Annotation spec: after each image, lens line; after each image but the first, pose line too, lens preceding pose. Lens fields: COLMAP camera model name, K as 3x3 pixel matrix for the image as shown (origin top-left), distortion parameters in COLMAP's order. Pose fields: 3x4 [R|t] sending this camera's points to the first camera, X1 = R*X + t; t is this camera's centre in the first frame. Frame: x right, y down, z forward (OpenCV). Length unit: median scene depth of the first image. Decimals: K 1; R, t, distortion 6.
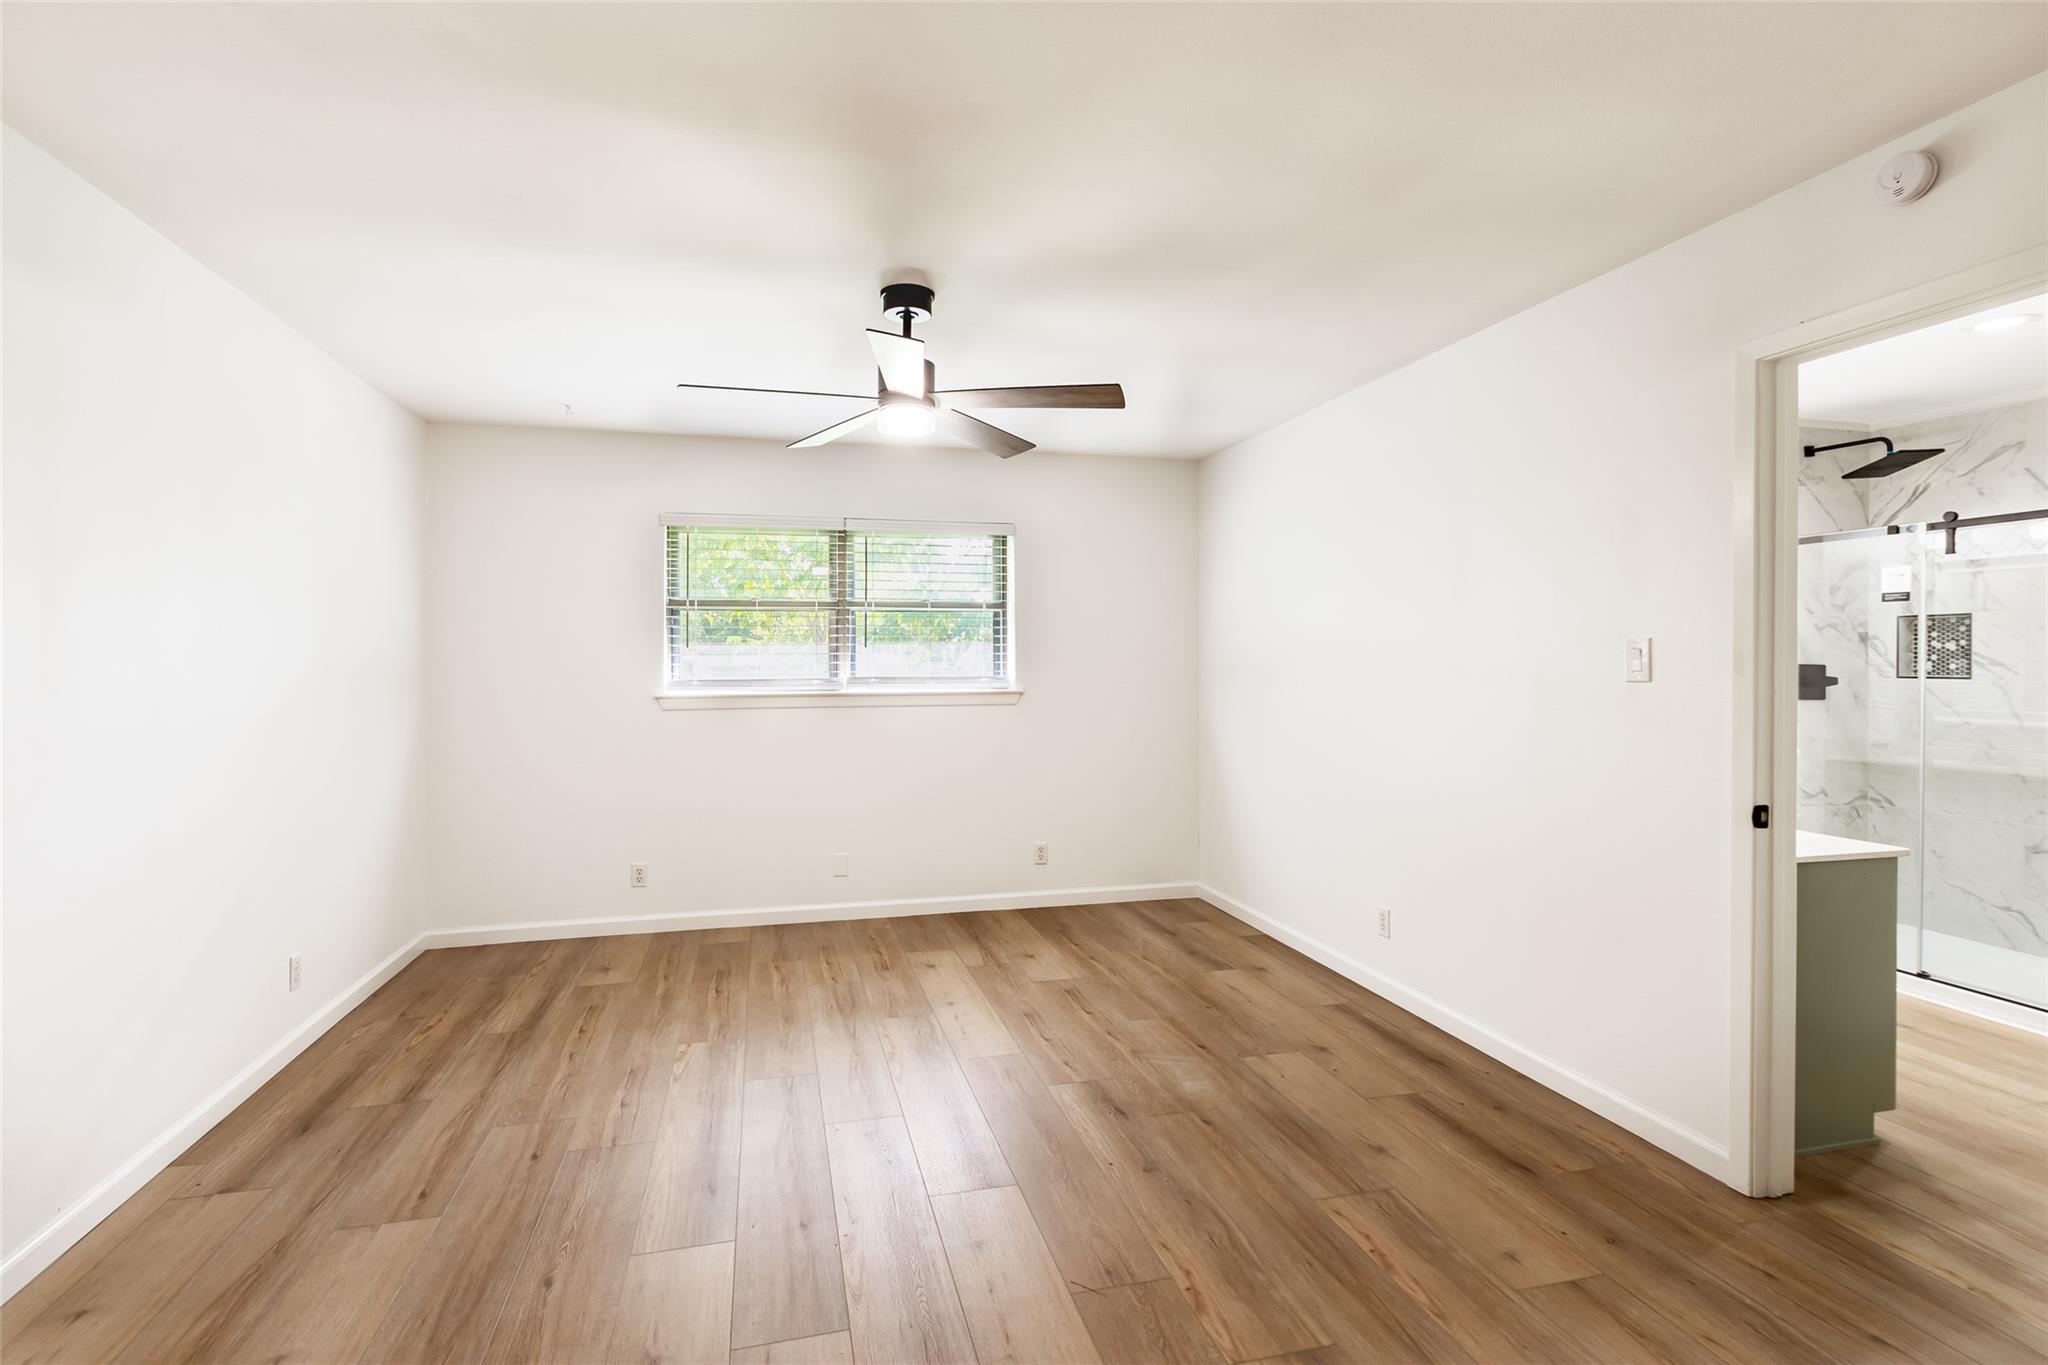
lens RADIAL K [[978.5, 0, 998.9], [0, 978.5, 671.8], [0, 0, 1]] dist [-0.000273, -0.000010]
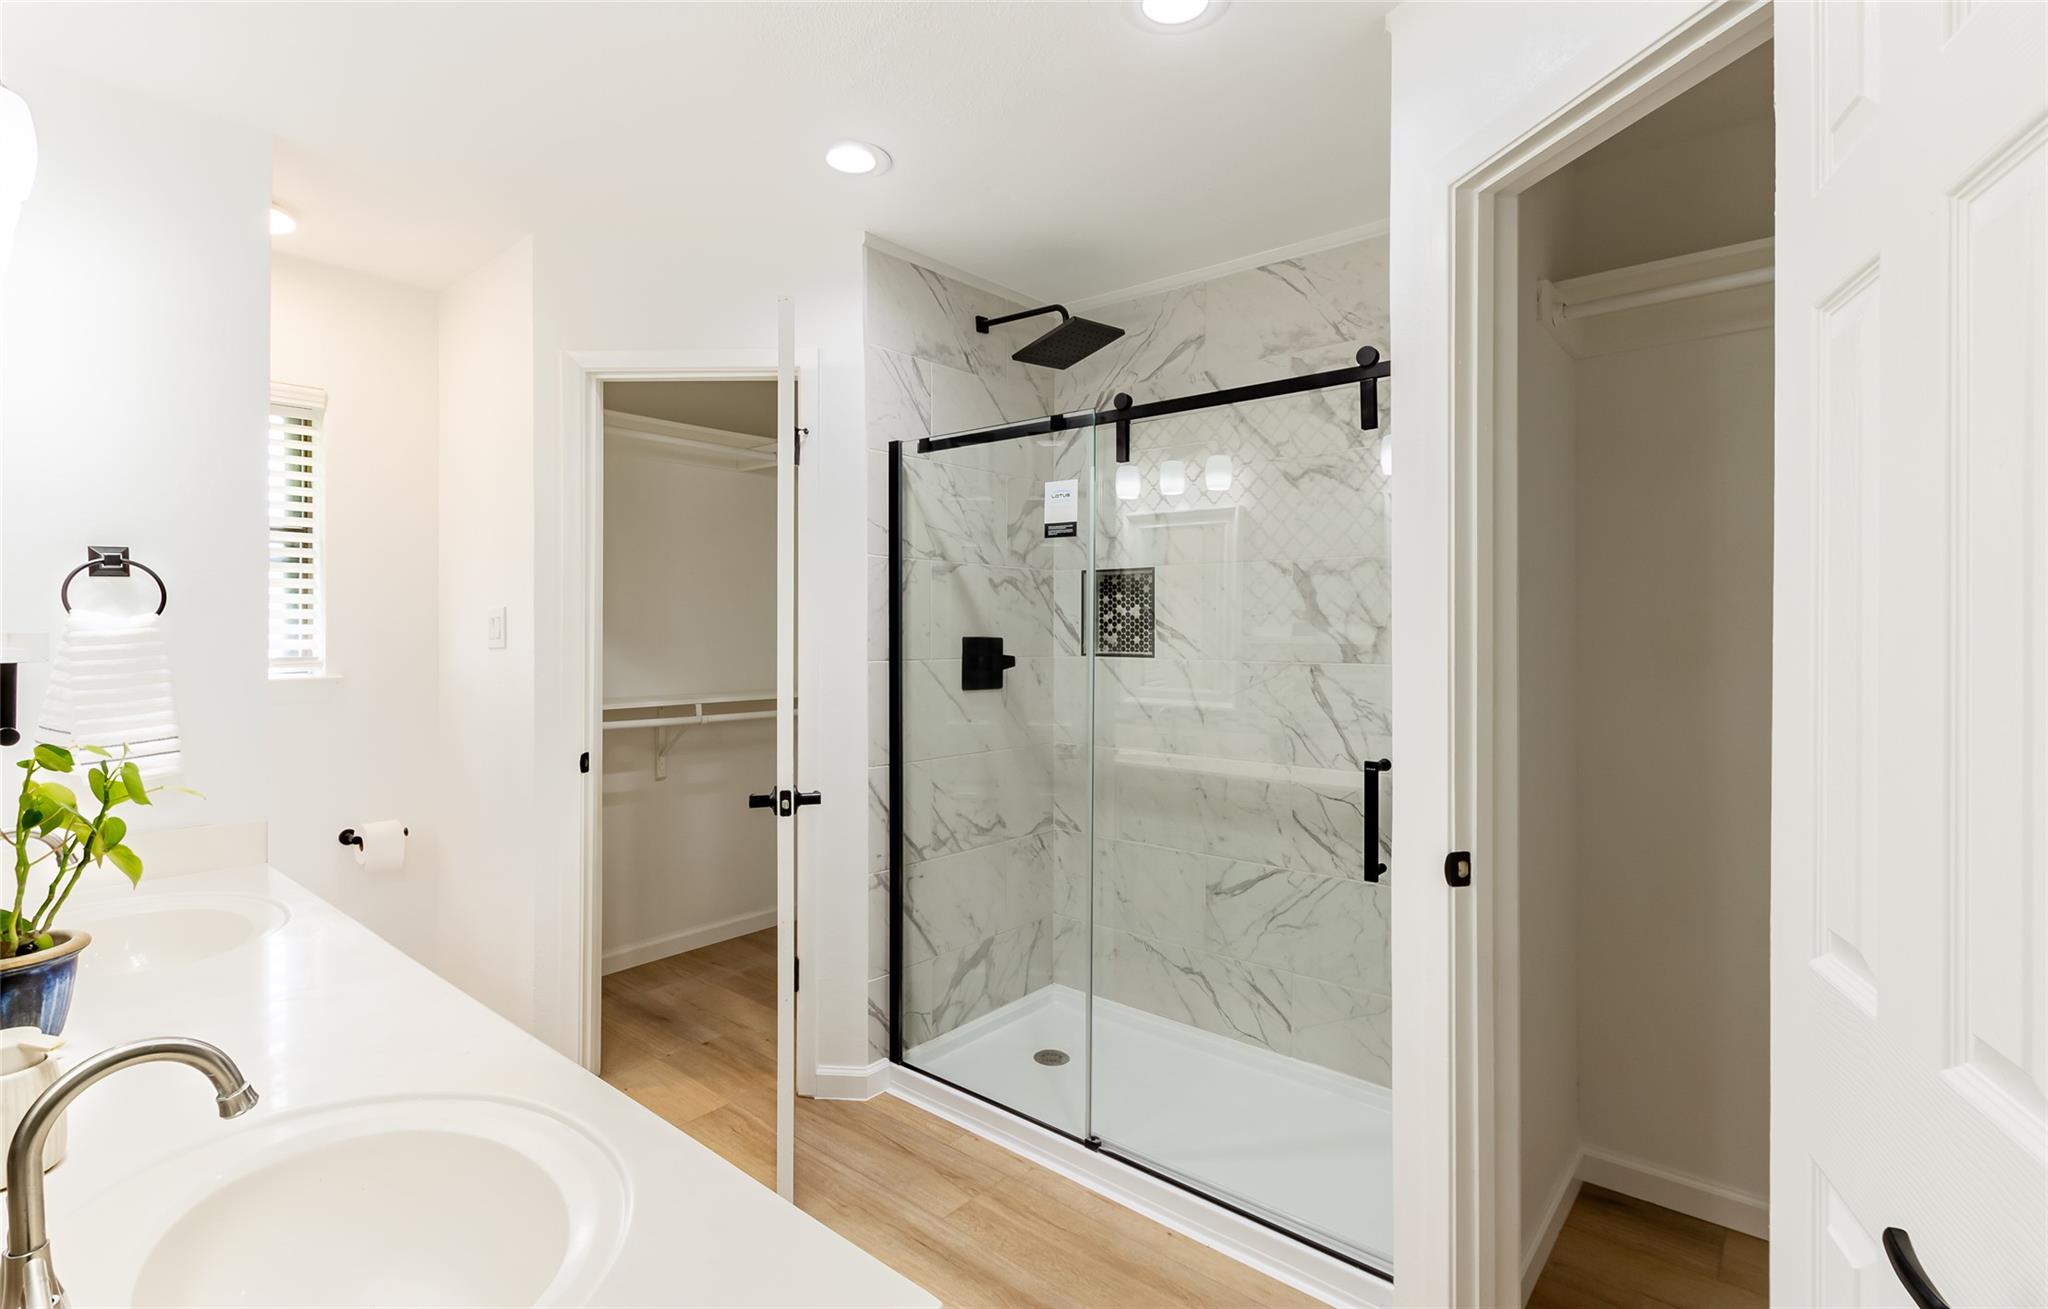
lens RADIAL K [[953.8, 0, 1024.0], [0, 953.8, 654.5], [0, 0, 1]] dist [-0.001207, 0.000059]
pose [[0.809202, -0.015639, 0.587322, 0.482656], [0.005495, 0.999803, 0.019051, -0.008457], [-0.587505, -0.012189, 0.809129, 0.466358]]
